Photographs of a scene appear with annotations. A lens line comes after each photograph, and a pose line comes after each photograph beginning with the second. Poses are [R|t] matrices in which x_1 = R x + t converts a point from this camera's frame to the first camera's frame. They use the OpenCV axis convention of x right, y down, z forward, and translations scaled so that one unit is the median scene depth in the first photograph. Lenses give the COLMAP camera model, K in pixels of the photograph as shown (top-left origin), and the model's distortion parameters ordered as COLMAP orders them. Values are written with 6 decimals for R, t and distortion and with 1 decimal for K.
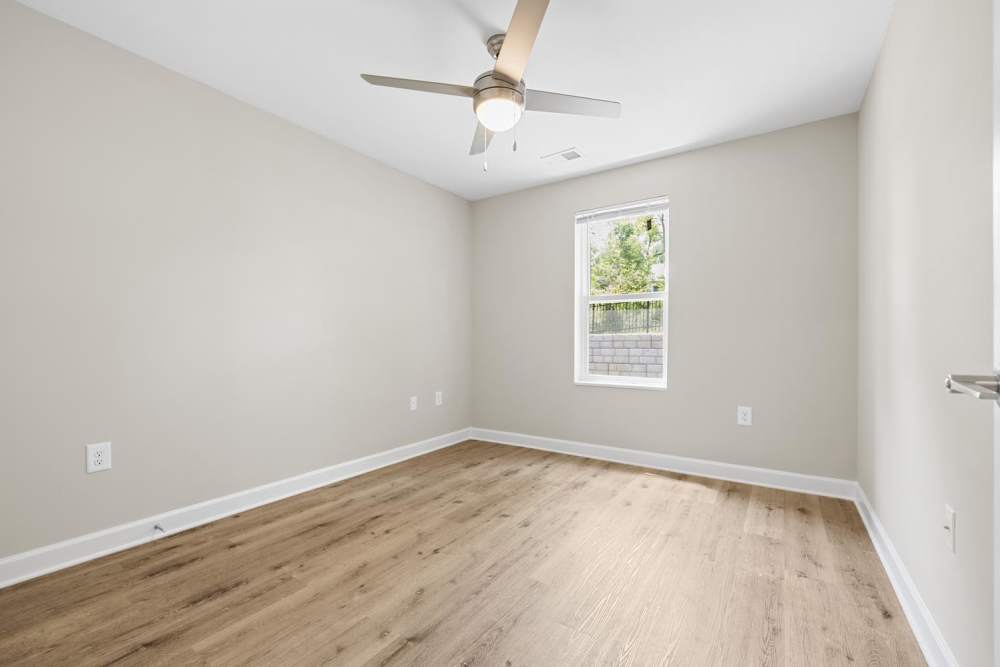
lens RADIAL K [[421.1, 0, 494.1], [0, 421.1, 338.4], [0, 0, 1]] dist [0.000133, 0.000185]
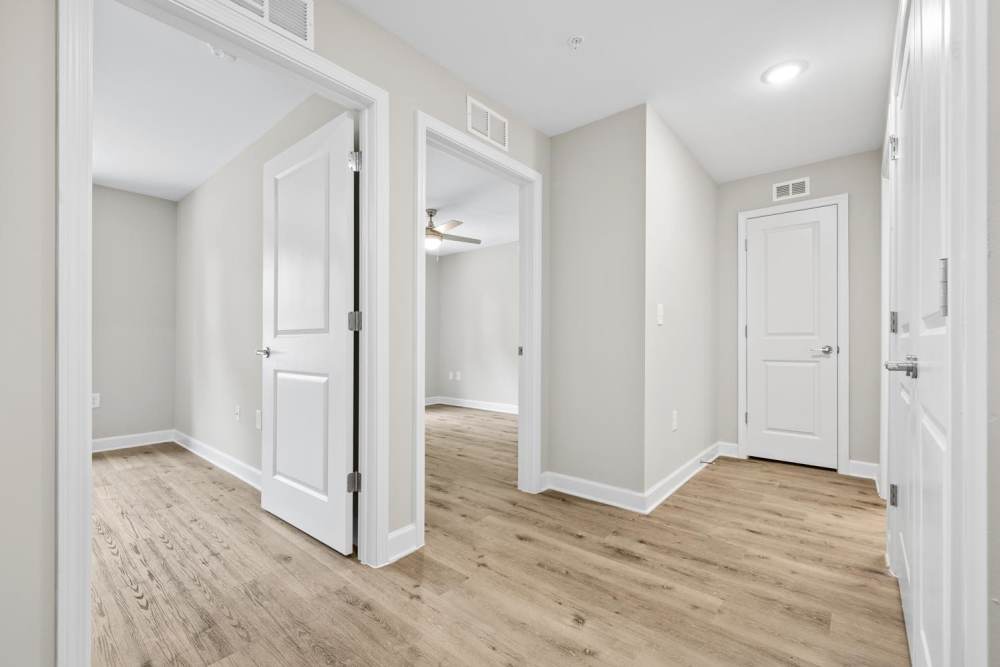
lens RADIAL K [[421.1, 0, 494.1], [0, 421.1, 338.4], [0, 0, 1]] dist [0.000133, 0.000185]
pose [[0.105283, 0.011107, 0.994380, -0.871240], [-0.006214, 0.999925, -0.010511, -0.000267], [-0.994423, -0.005072, 0.105344, -0.549349]]
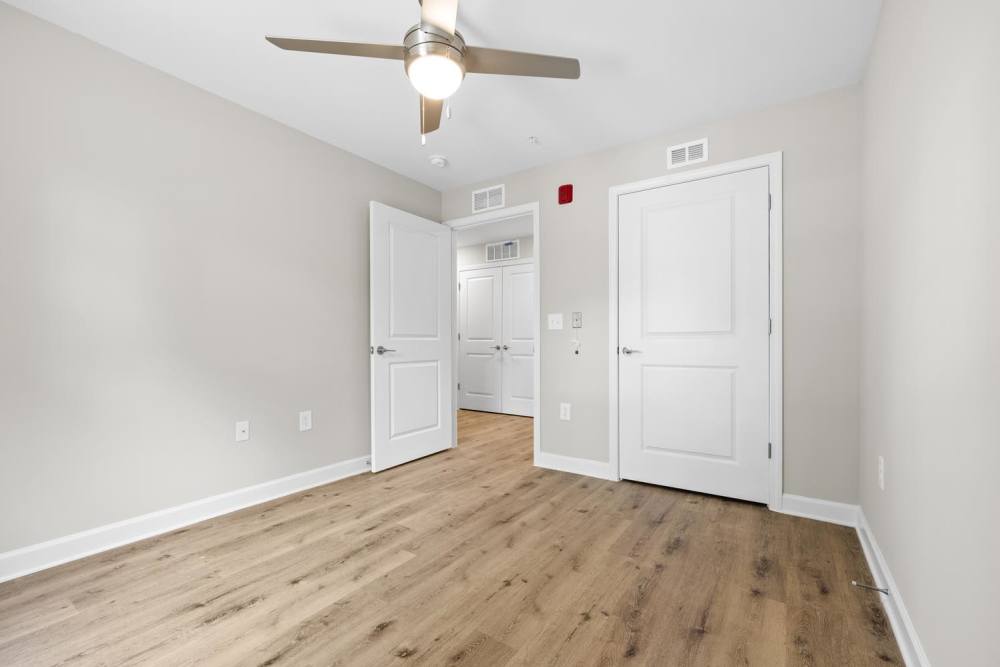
lens RADIAL K [[421.1, 0, 494.1], [0, 421.1, 338.4], [0, 0, 1]] dist [0.000133, 0.000185]
pose [[-0.999959, -0.001239, 0.008925, -0.123007], [-0.001383, 0.999870, -0.016043, 0.010939], [-0.008904, -0.016055, -0.999831, 1.979810]]
